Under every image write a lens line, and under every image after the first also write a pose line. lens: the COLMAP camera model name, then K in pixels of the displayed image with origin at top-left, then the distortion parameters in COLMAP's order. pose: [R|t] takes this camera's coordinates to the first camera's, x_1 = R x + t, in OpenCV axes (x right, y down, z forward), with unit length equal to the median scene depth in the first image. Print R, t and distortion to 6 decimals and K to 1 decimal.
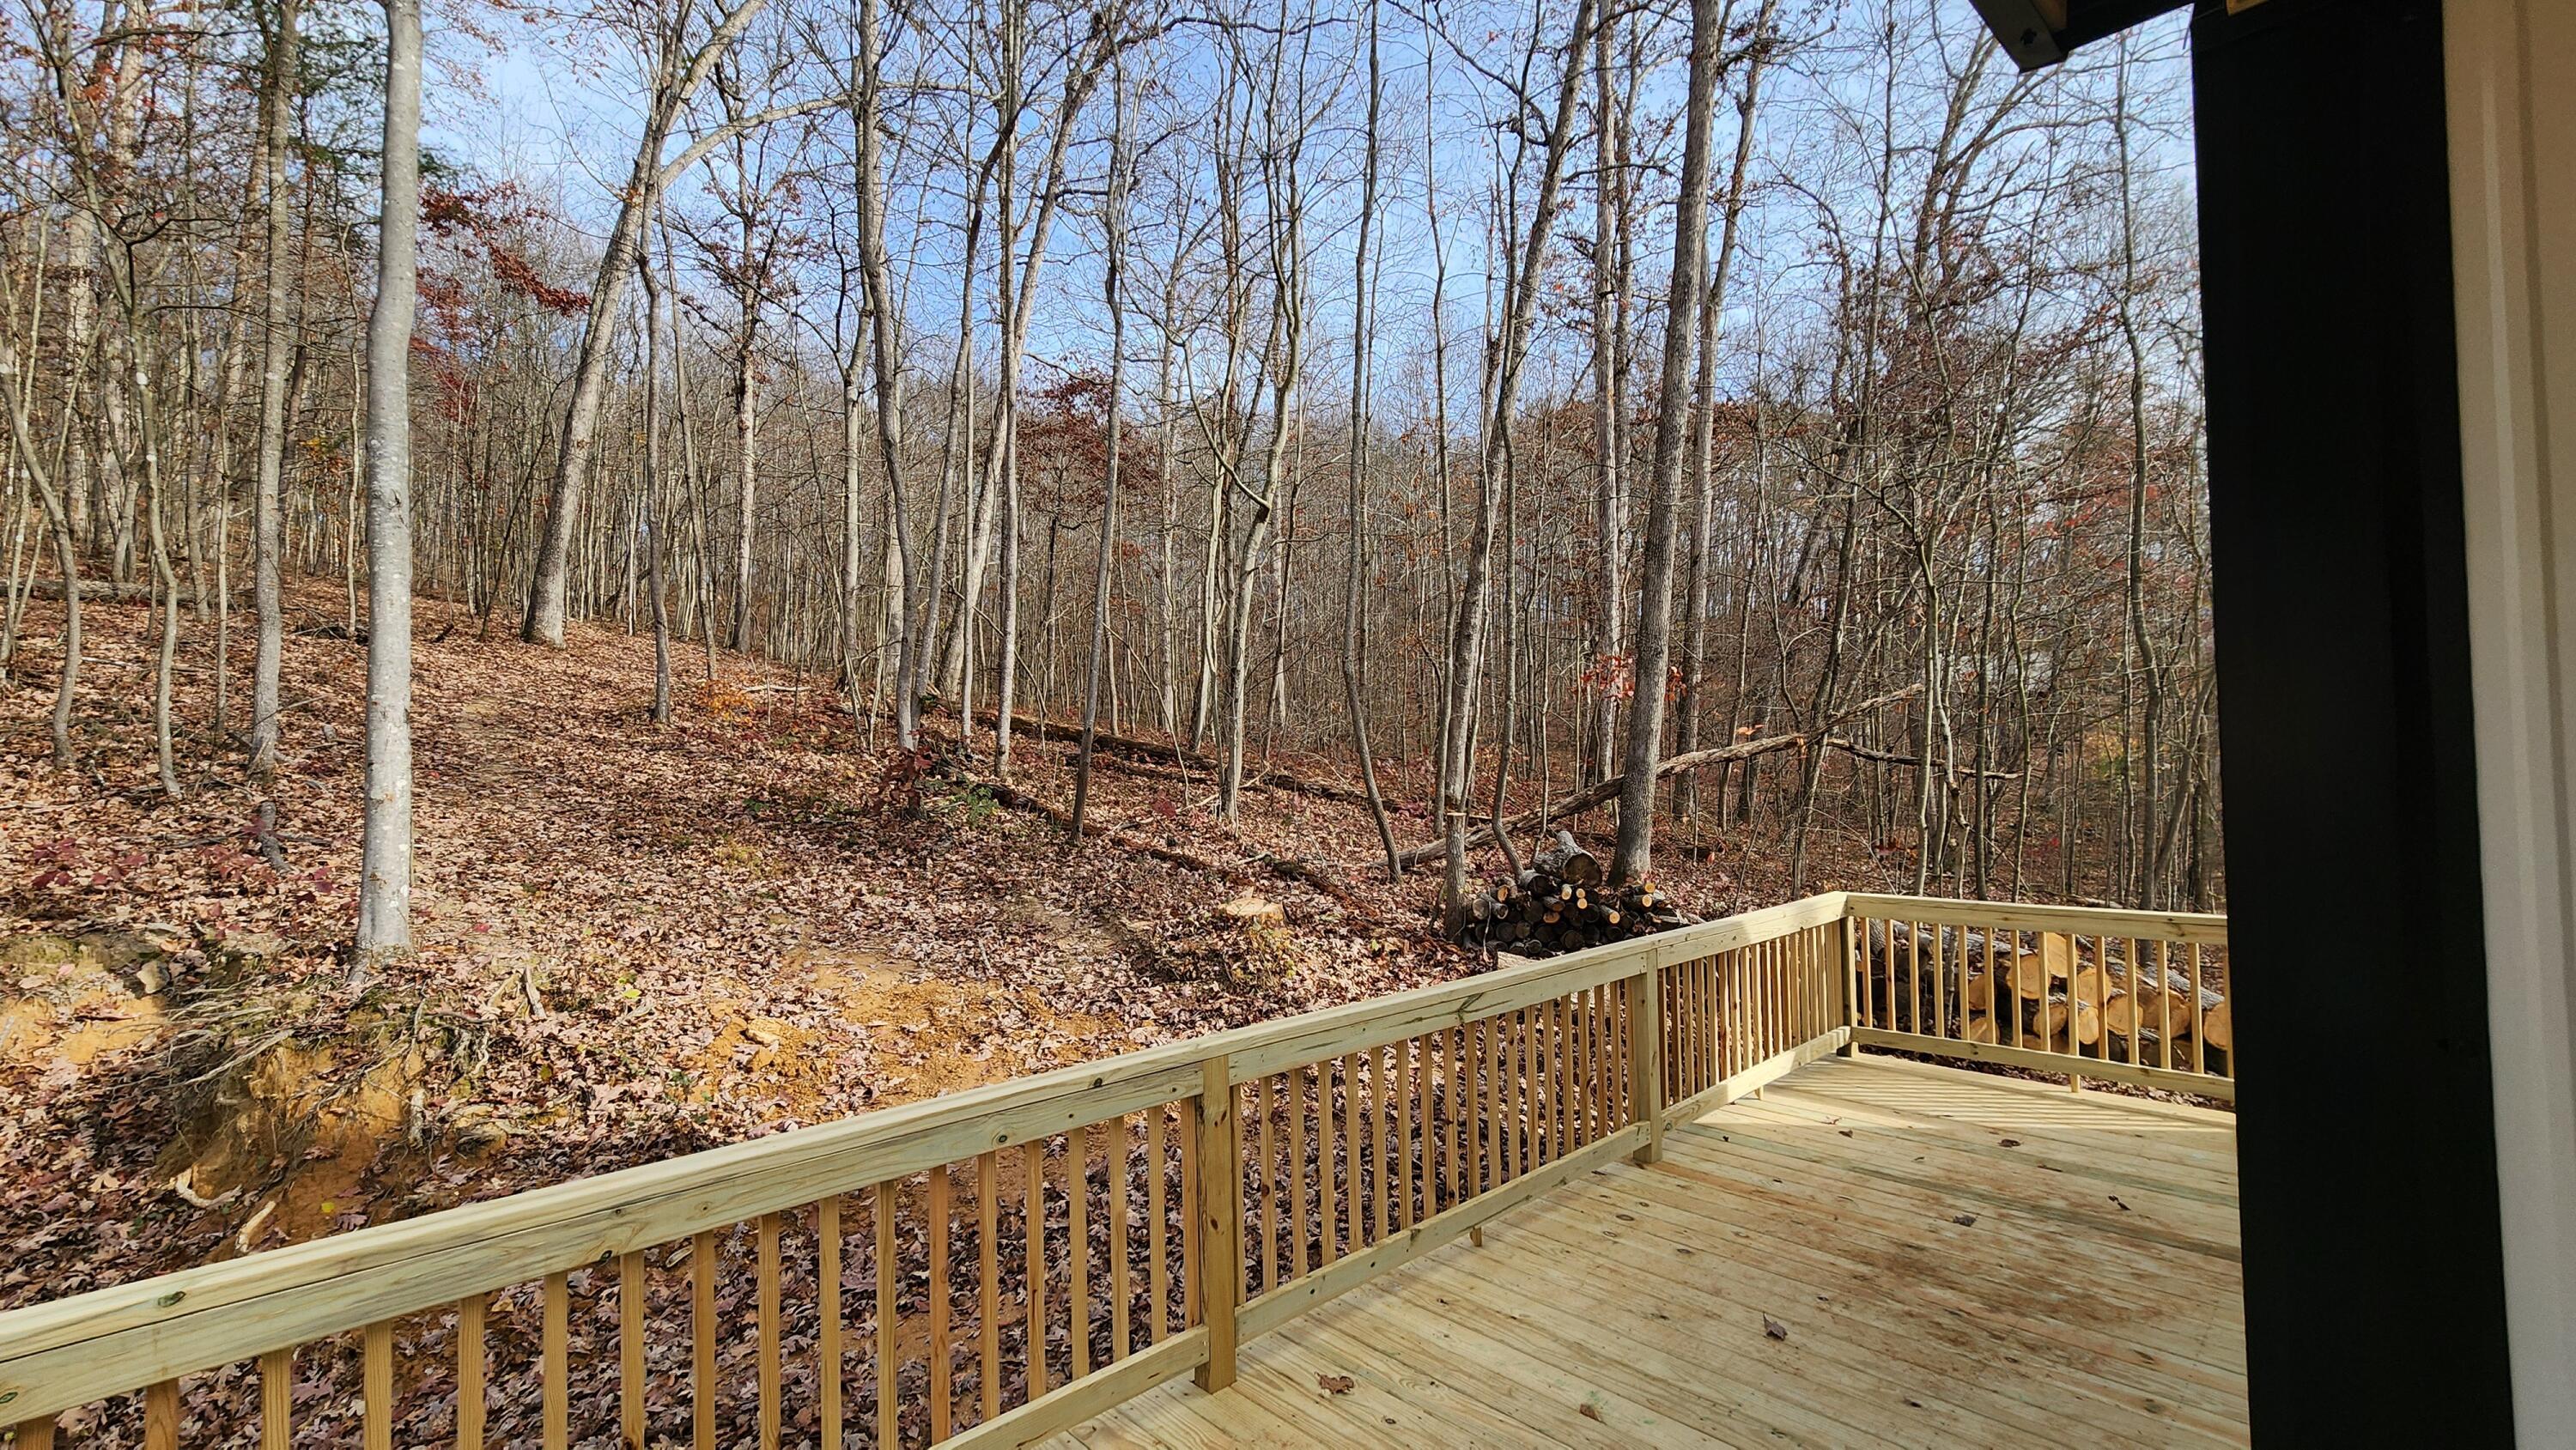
lens RADIAL K [[1079.5, 0, 1301.3], [0, 1079.5, 728.4], [0, 0, 1]] dist [0.012146, -0.000165]
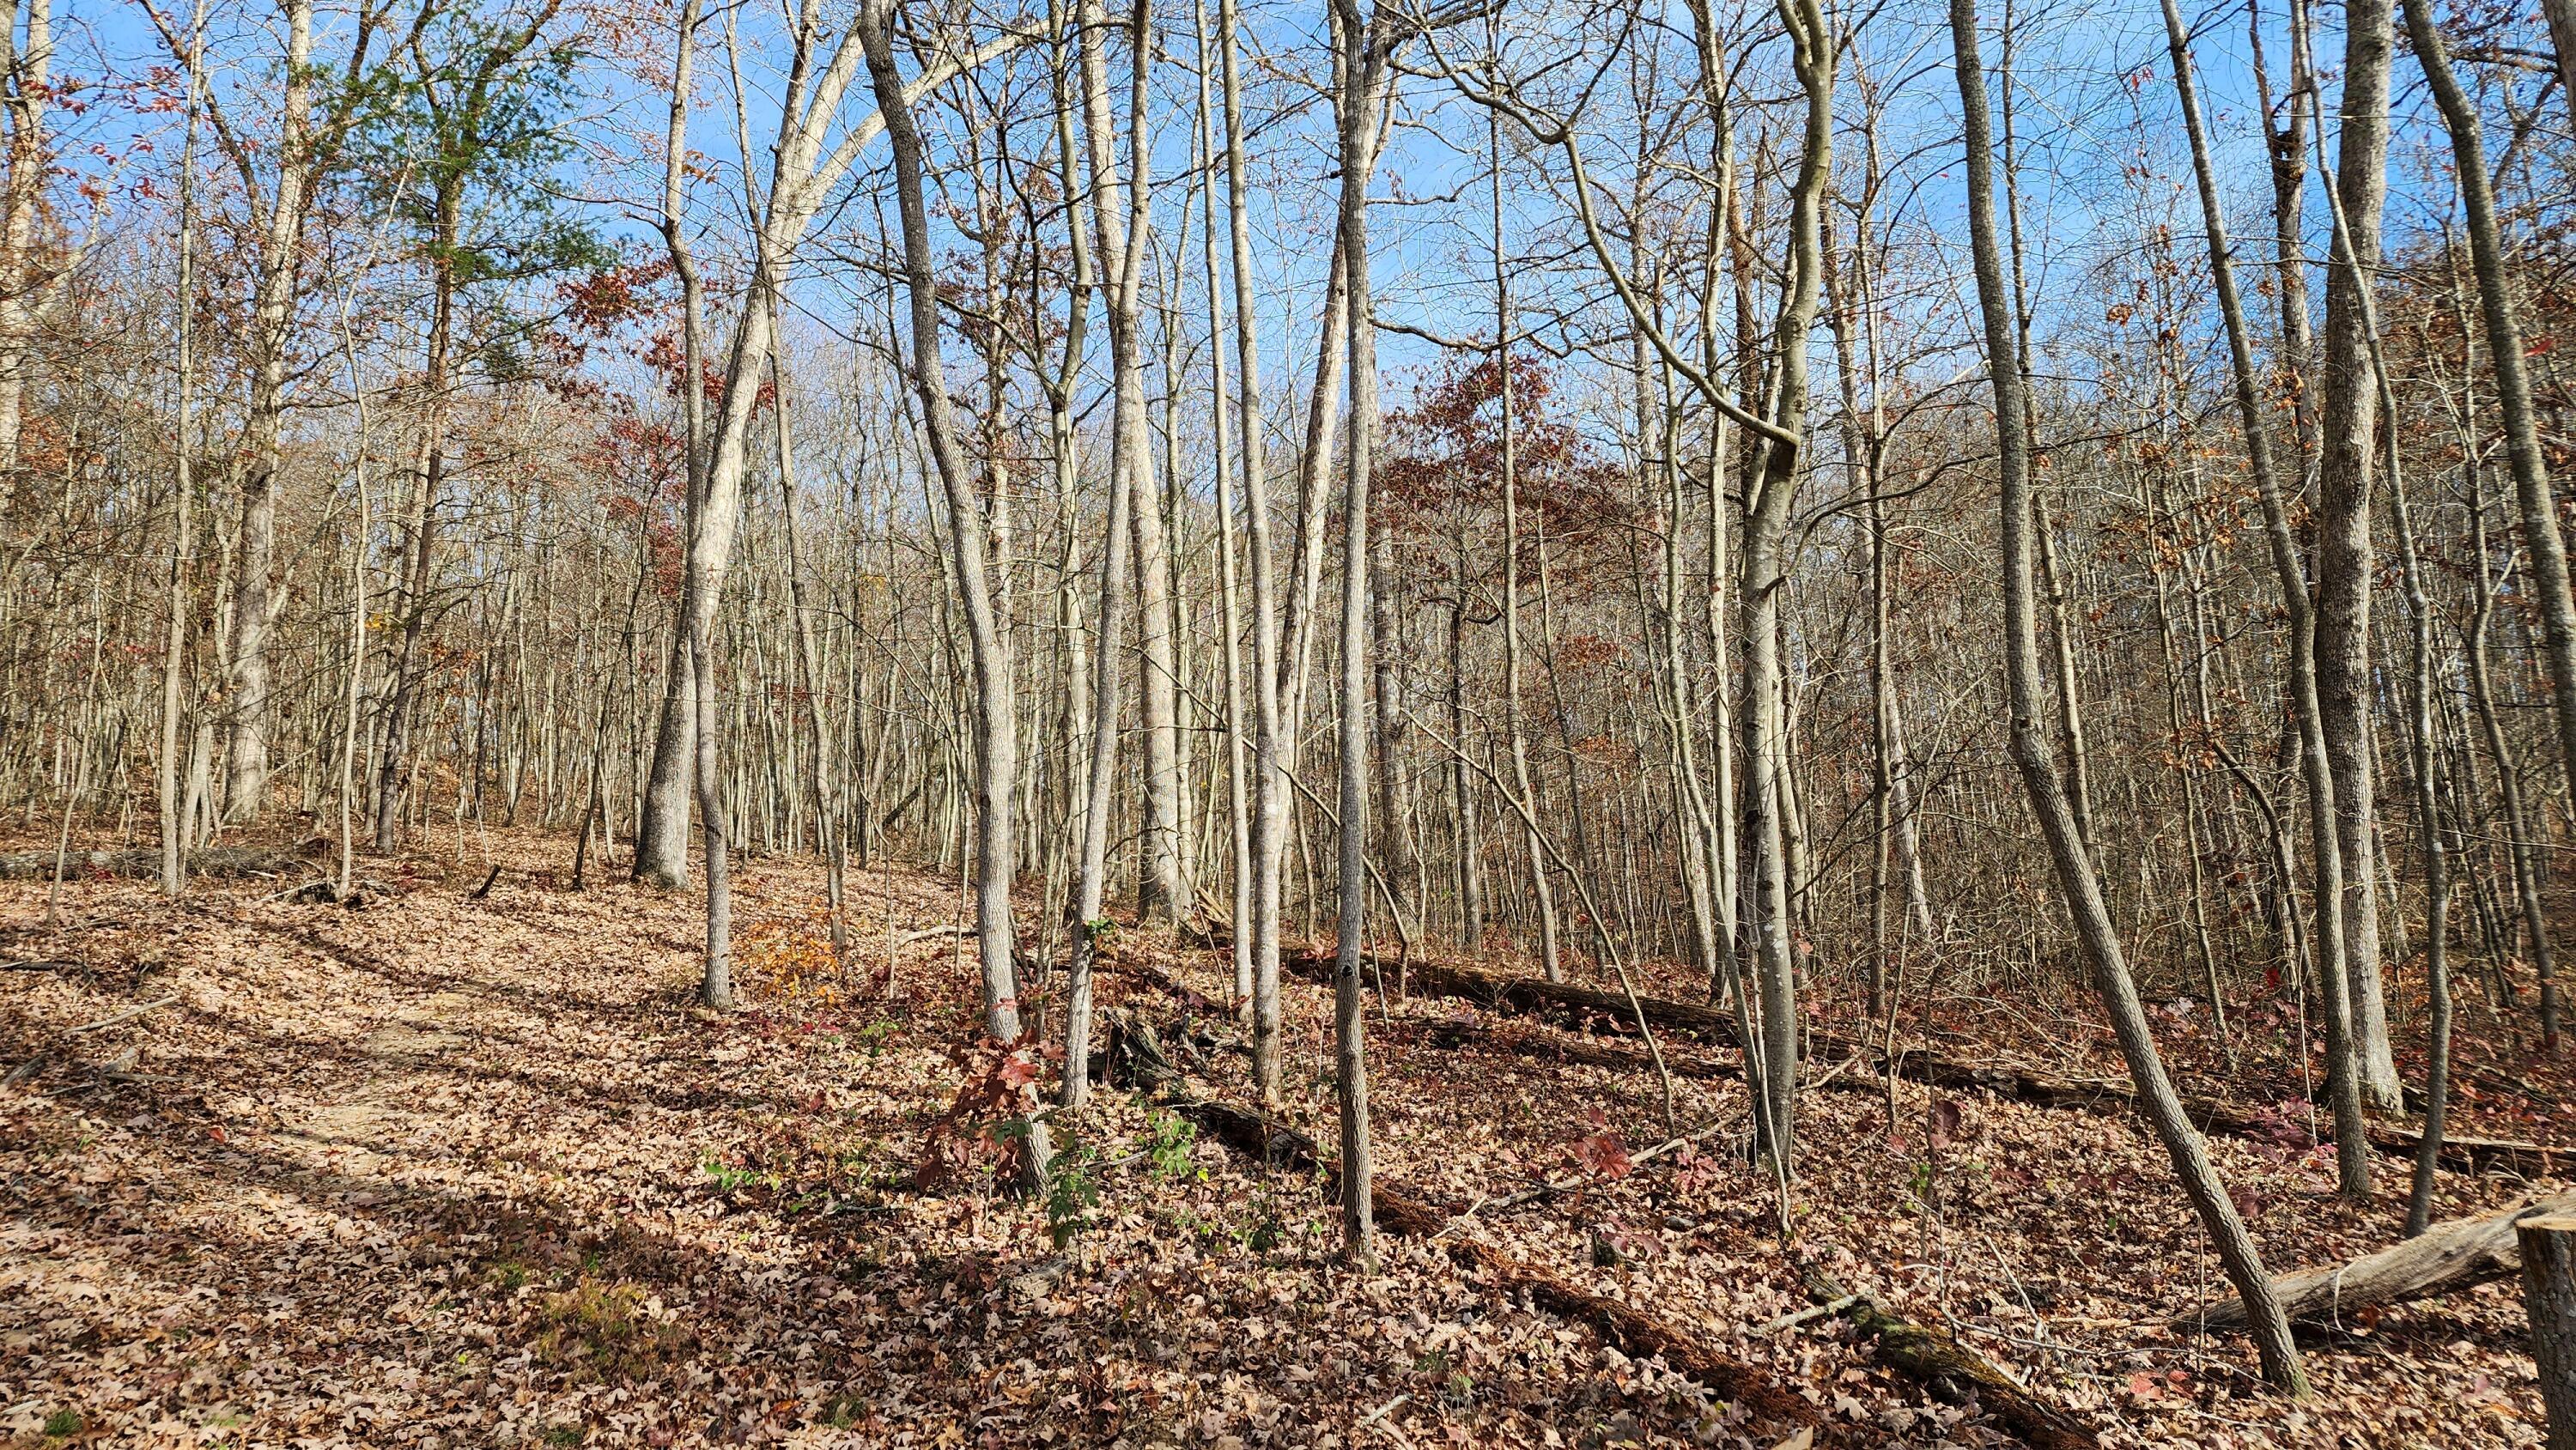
lens RADIAL K [[1692.3, 0, 1274.3], [0, 1692.3, 669.6], [0, 0, 1]] dist [0.058887, -0.056114]
pose [[0.923973, -0.124083, -0.361769, 0.026291], [0.059155, 0.980890, -0.185352, 0.008983], [0.377855, 0.149860, 0.913656, 0.505141]]
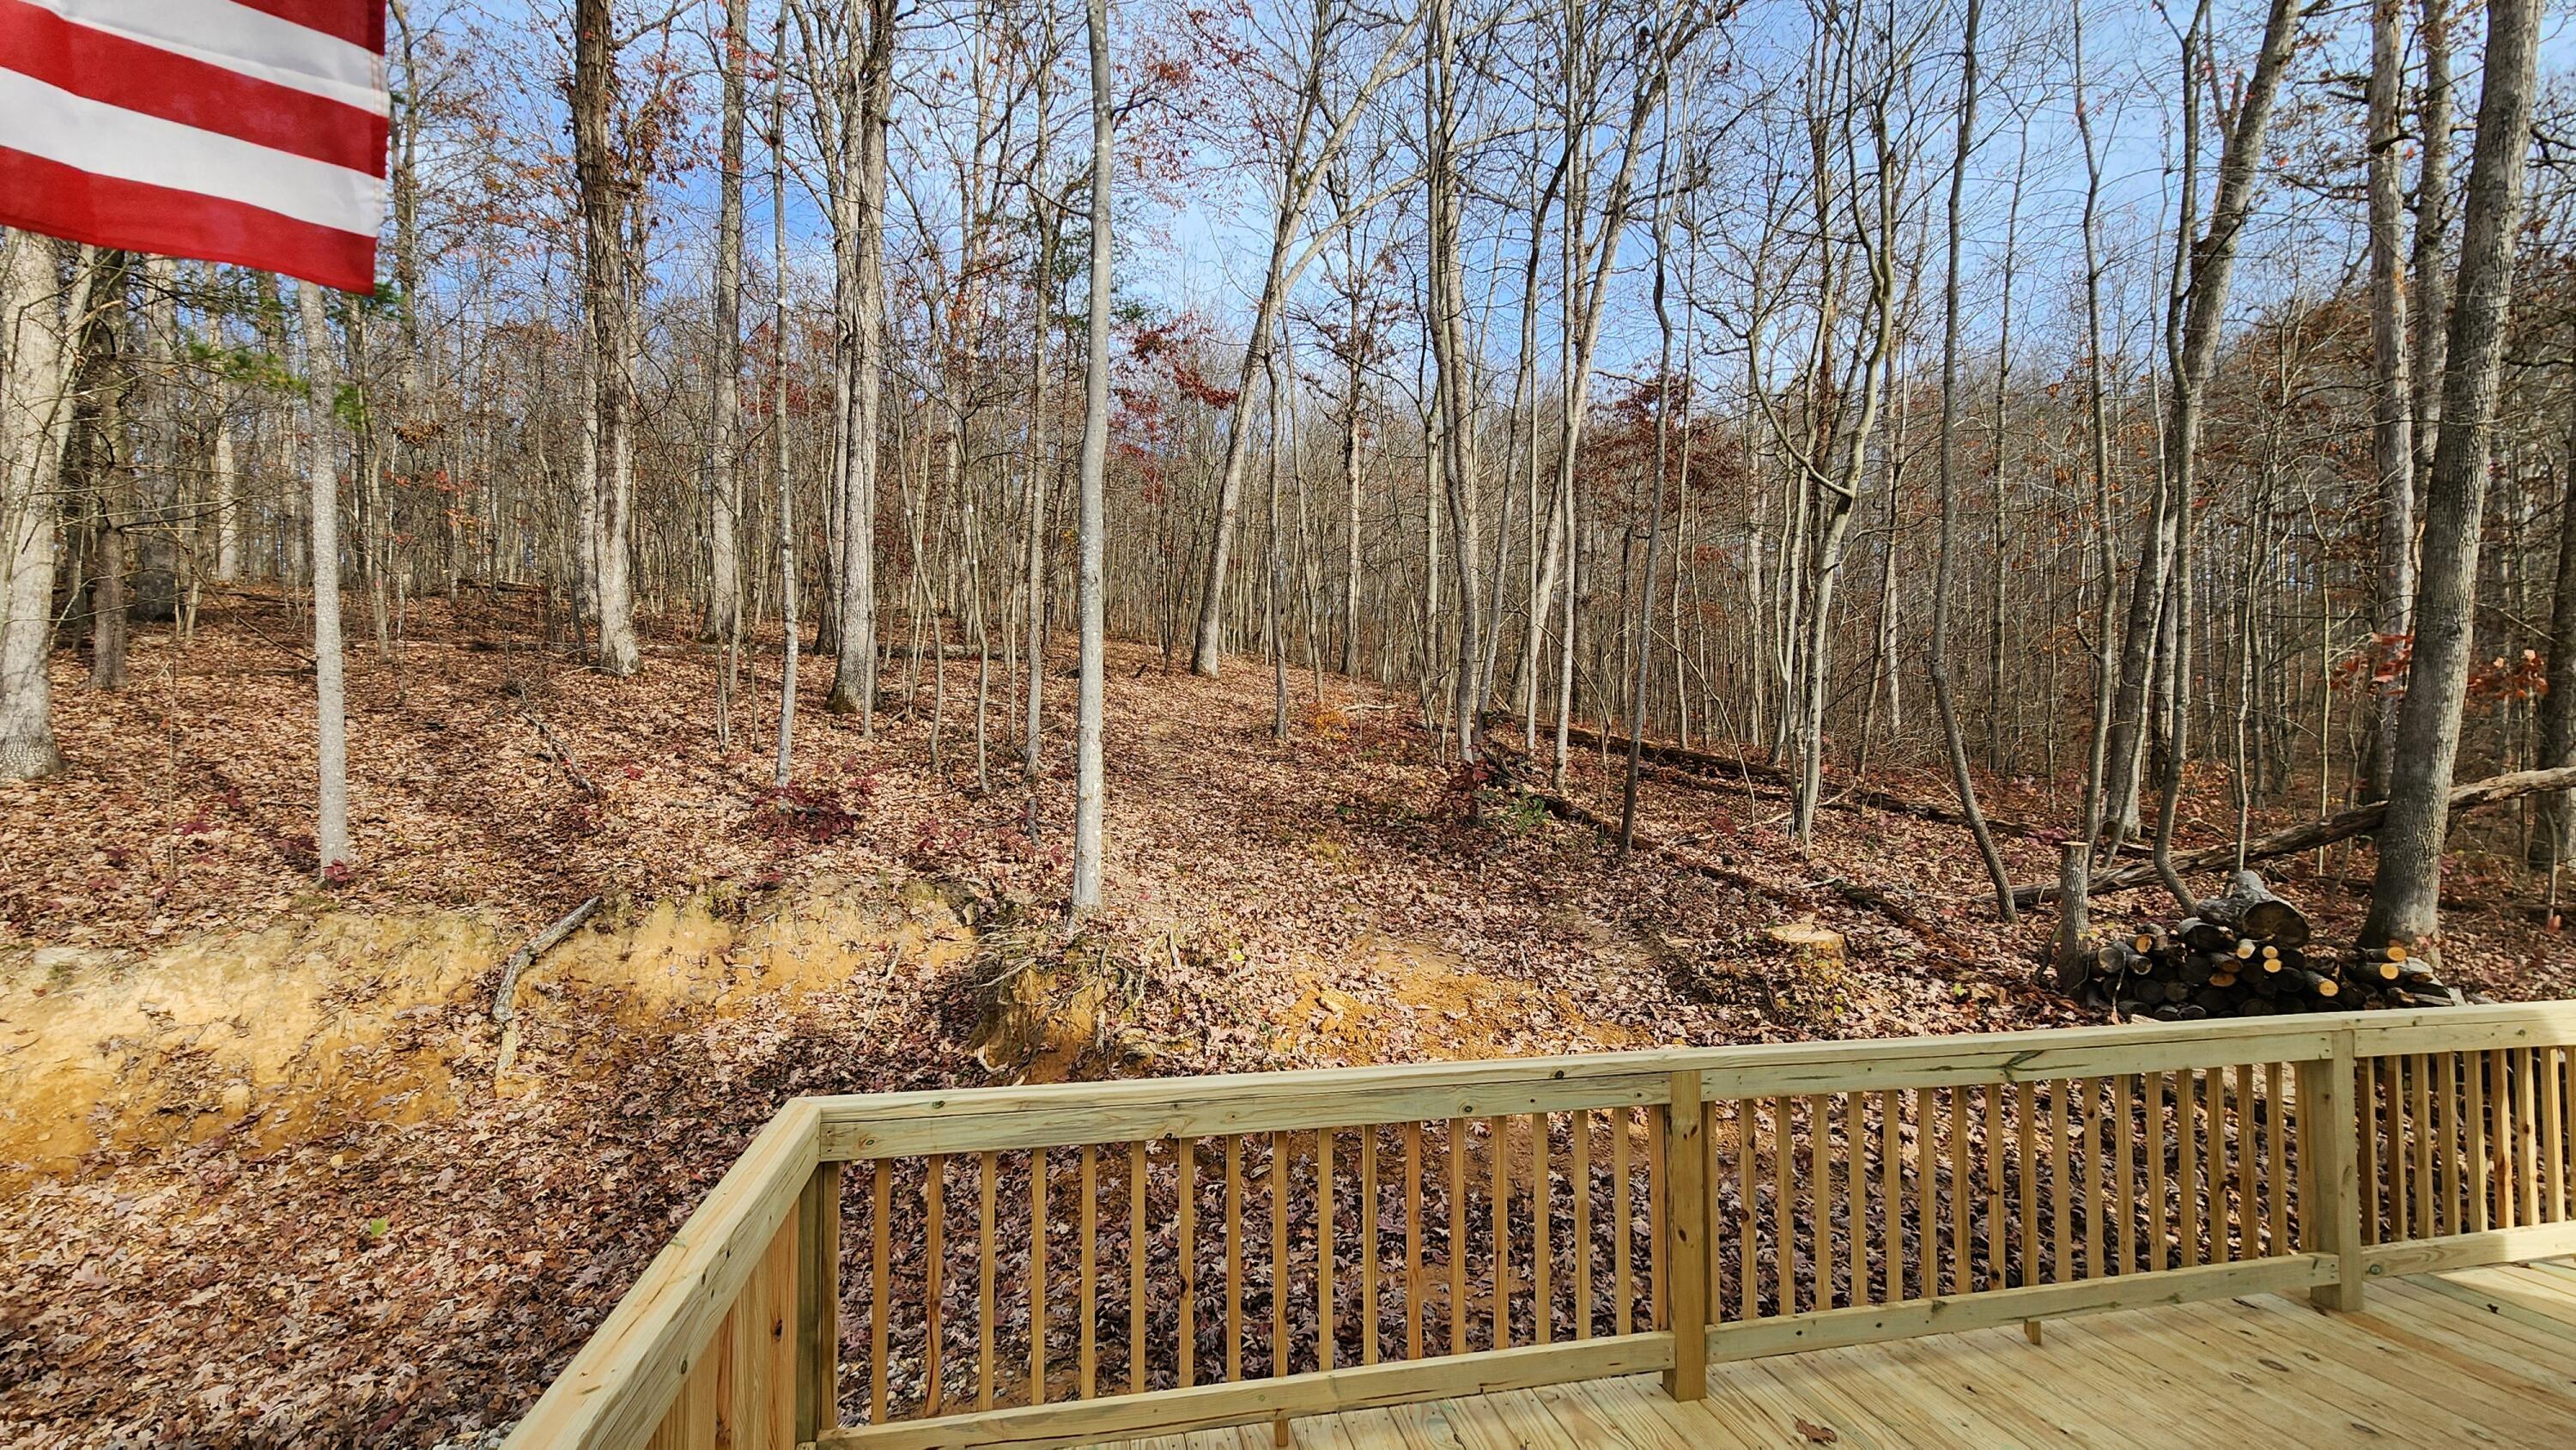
lens RADIAL K [[1079.5, 0, 1301.3], [0, 1079.5, 728.4], [0, 0, 1]] dist [0.012146, -0.000165]
pose [[0.861408, -0.011530, -0.507783, 0.059779], [0.005851, 0.999901, -0.012777, -0.001756], [0.507880, 0.008035, 0.861390, -0.025086]]
